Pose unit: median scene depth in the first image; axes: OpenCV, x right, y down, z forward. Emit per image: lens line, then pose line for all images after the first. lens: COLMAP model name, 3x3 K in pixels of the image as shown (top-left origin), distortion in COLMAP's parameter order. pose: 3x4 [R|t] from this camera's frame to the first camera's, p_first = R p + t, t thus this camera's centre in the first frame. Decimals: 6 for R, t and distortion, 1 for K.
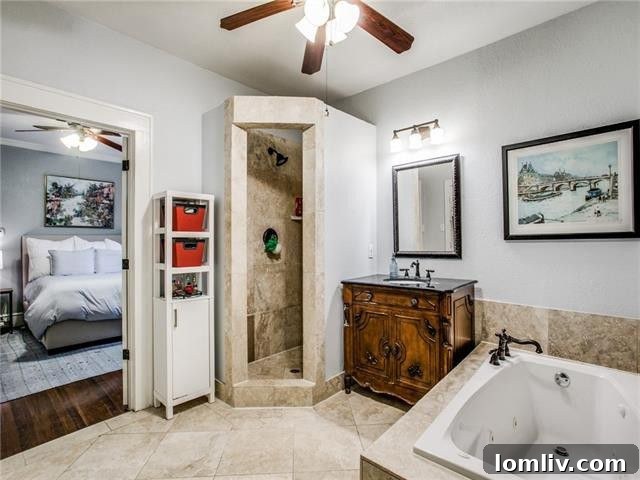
lens RADIAL K [[328.8, 0, 319.1], [0, 328.8, 235.9], [0, 0, 1]] dist [-0.001440, 0.000905]
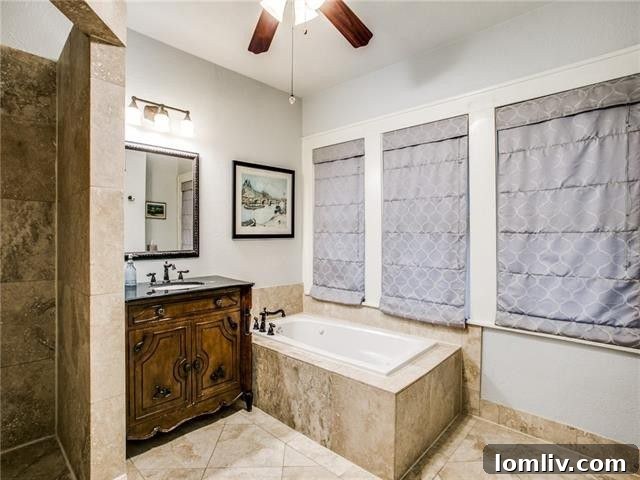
lens RADIAL K [[328.8, 0, 319.1], [0, 328.8, 235.9], [0, 0, 1]] dist [-0.001440, 0.000905]
pose [[0.045376, 0.013283, 0.998882, -0.645028], [-0.013692, 0.999826, -0.012673, 0.014054], [-0.998876, -0.013102, 0.045550, 0.653343]]
